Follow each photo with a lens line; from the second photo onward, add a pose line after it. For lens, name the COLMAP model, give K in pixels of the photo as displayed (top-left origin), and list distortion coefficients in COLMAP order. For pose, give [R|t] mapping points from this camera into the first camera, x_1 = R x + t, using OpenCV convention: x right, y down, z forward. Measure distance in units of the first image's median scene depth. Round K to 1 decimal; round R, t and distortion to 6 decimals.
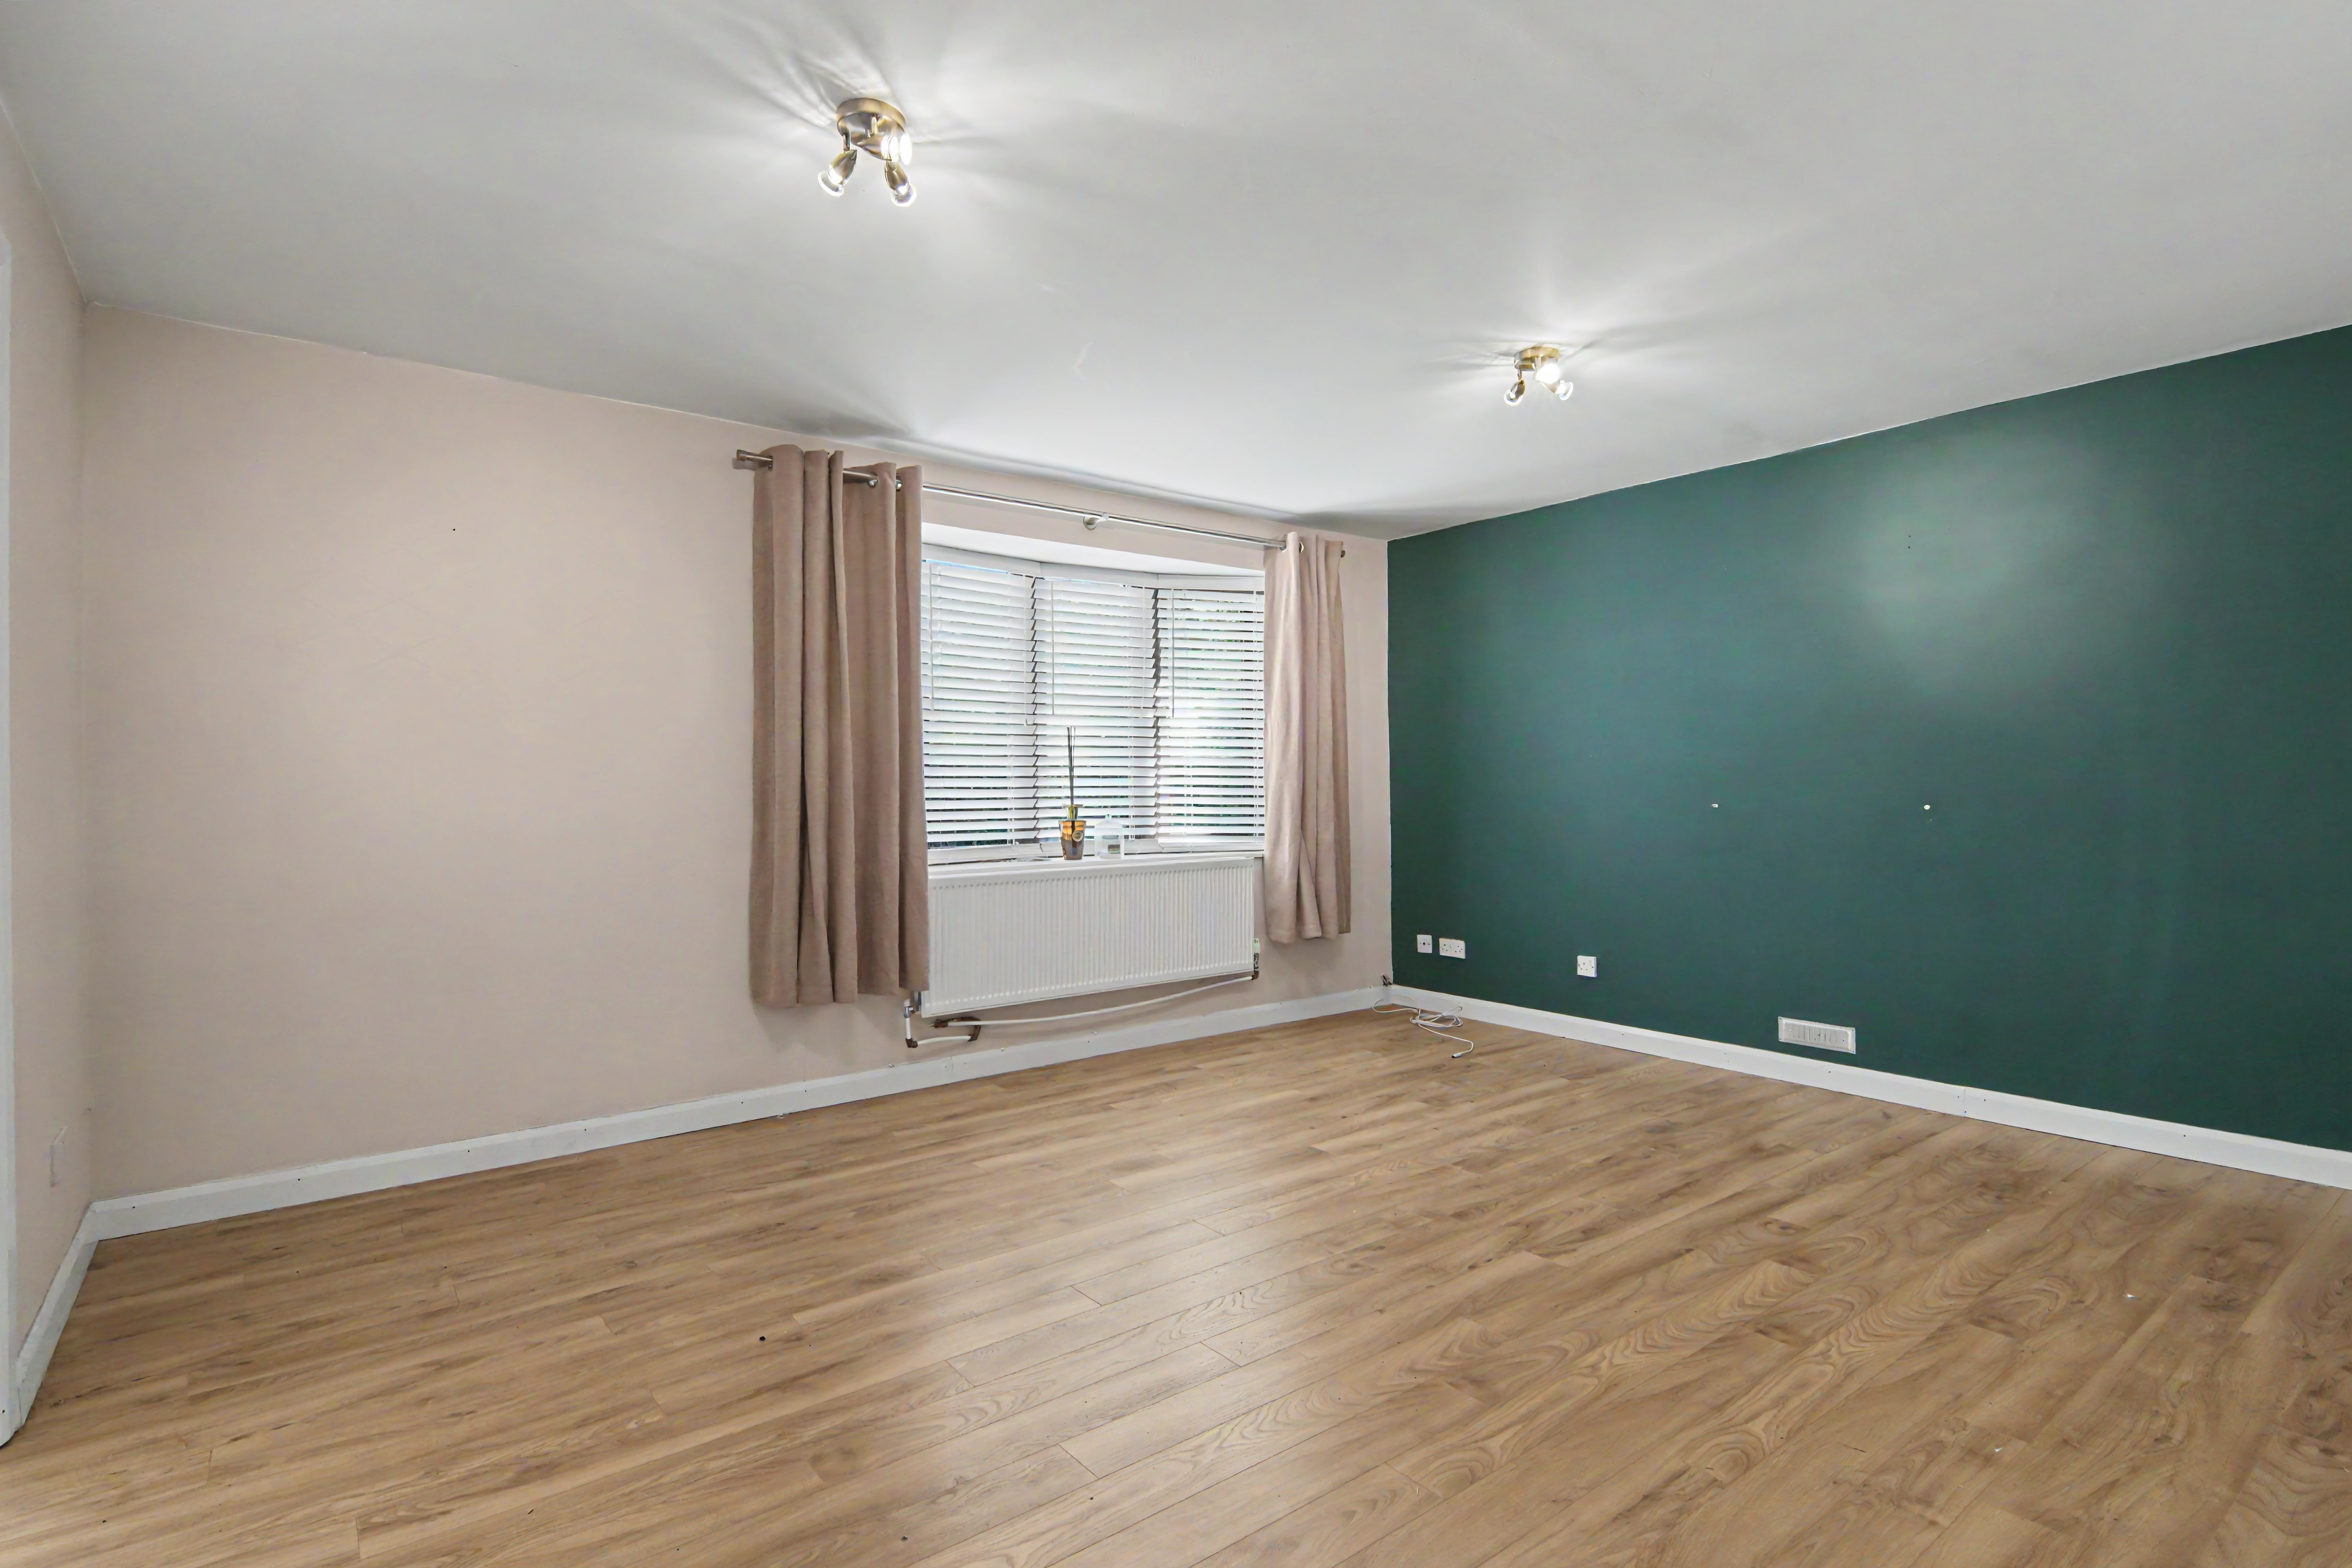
lens RADIAL K [[1130.5, 0, 1156.6], [0, 1130.5, 774.7], [0, 0, 1]] dist [0.024901, -0.017568]
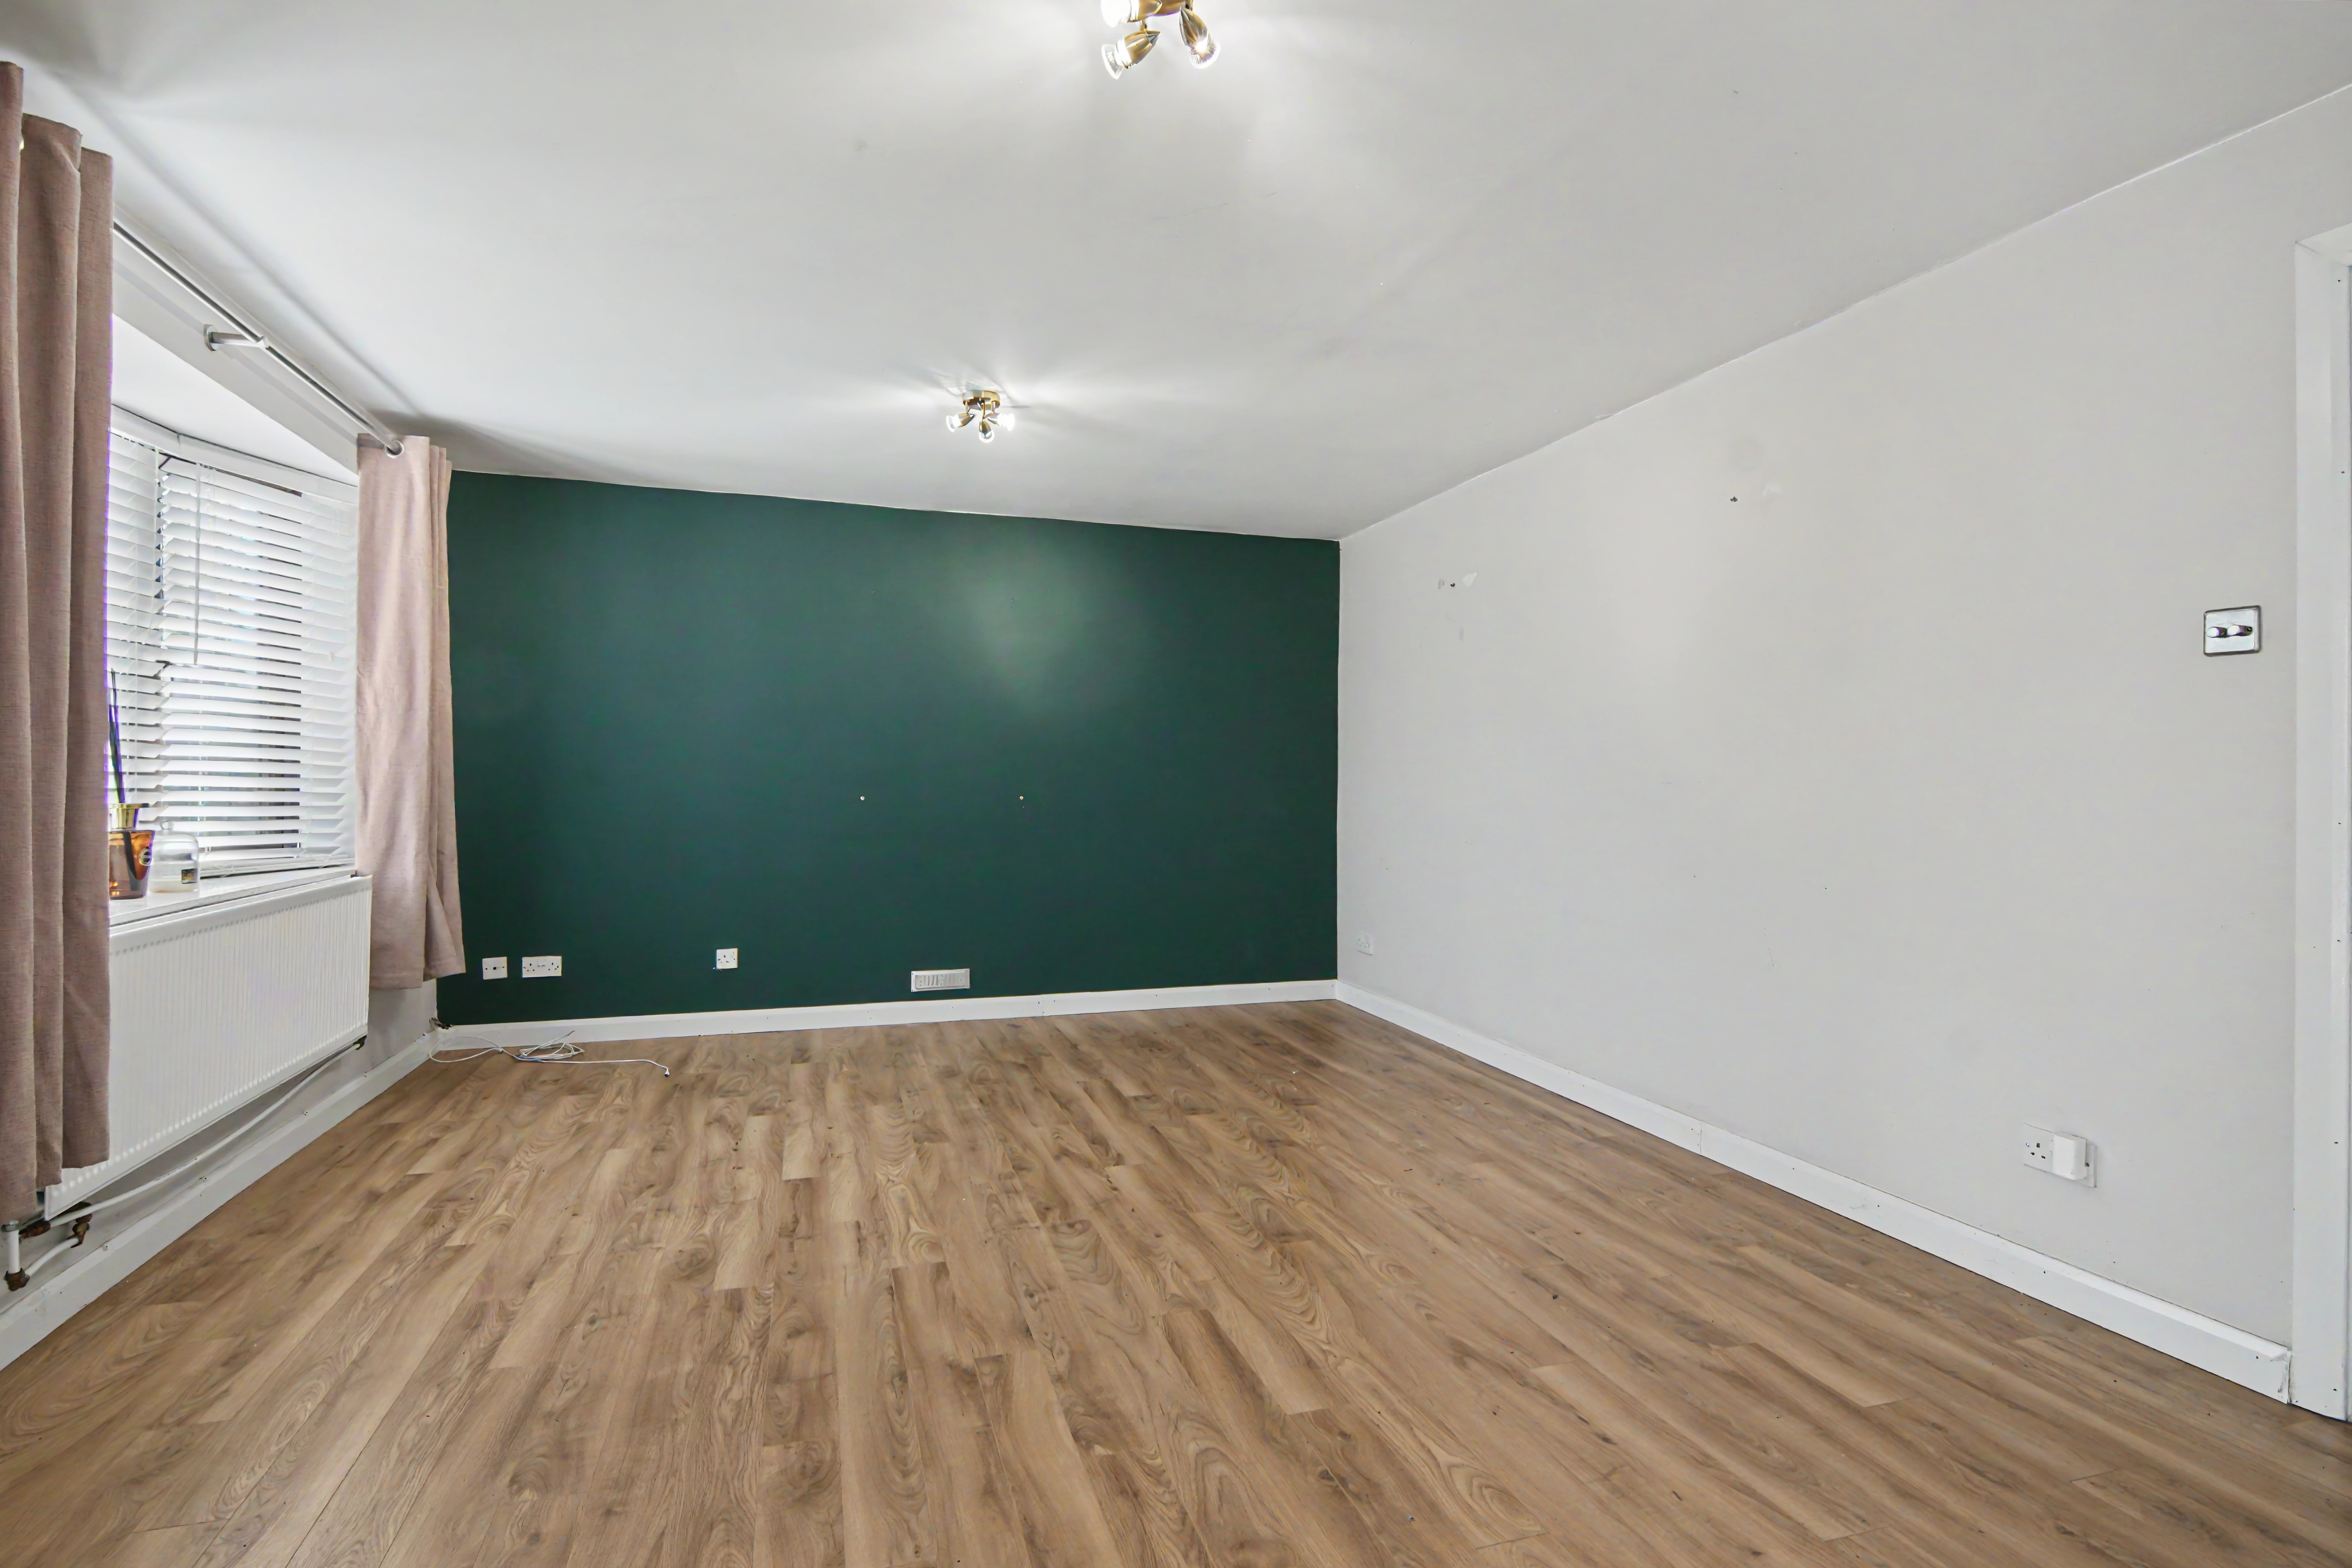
lens RADIAL K [[1130.5, 0, 1156.6], [0, 1130.5, 774.7], [0, 0, 1]] dist [0.024901, -0.017568]
pose [[0.344473, 0.012120, 0.938718, -0.612397], [-0.016954, 0.999834, -0.006688, 0.008718], [-0.938643, -0.013611, 0.344621, 0.422116]]
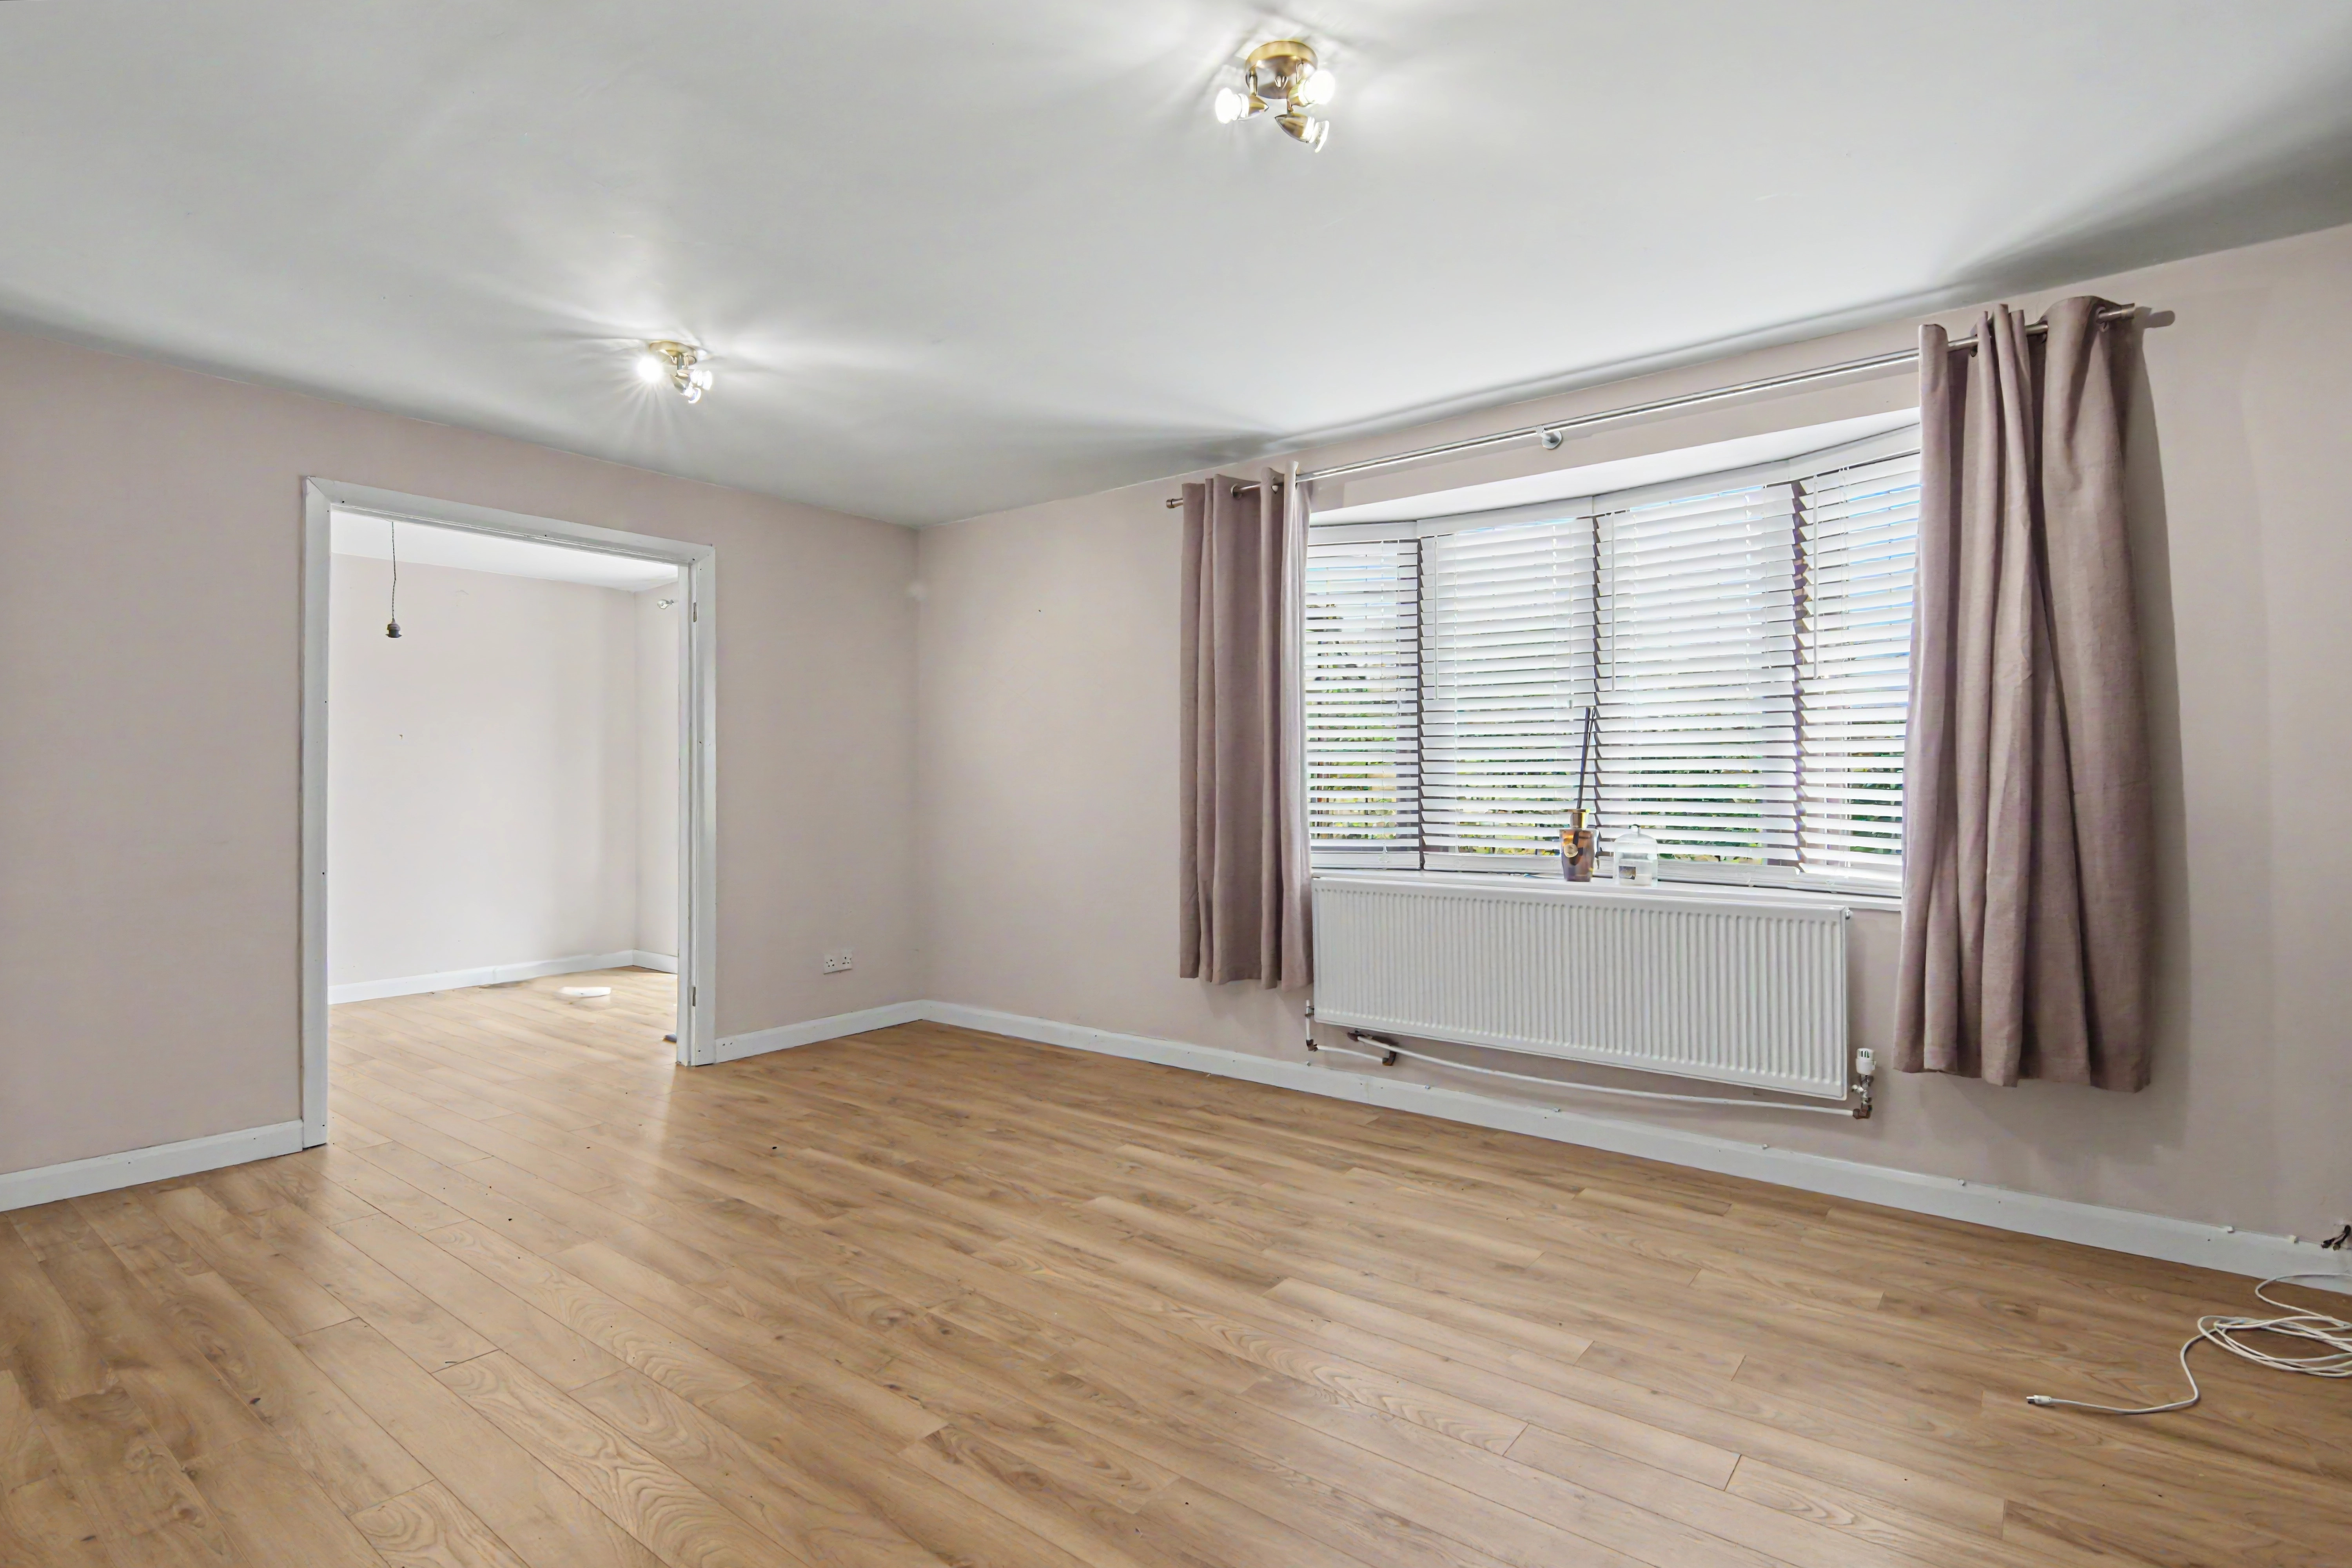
lens RADIAL K [[1138.3, 0, 1153.9], [0, 1138.3, 781.6], [0, 0, 1]] dist [0.033146, -0.018938]
pose [[0.251608, 0.006100, -0.967810, 0.838618], [0.009962, 0.999911, 0.008892, -0.002917], [0.967778, -0.011878, 0.251524, 0.736581]]
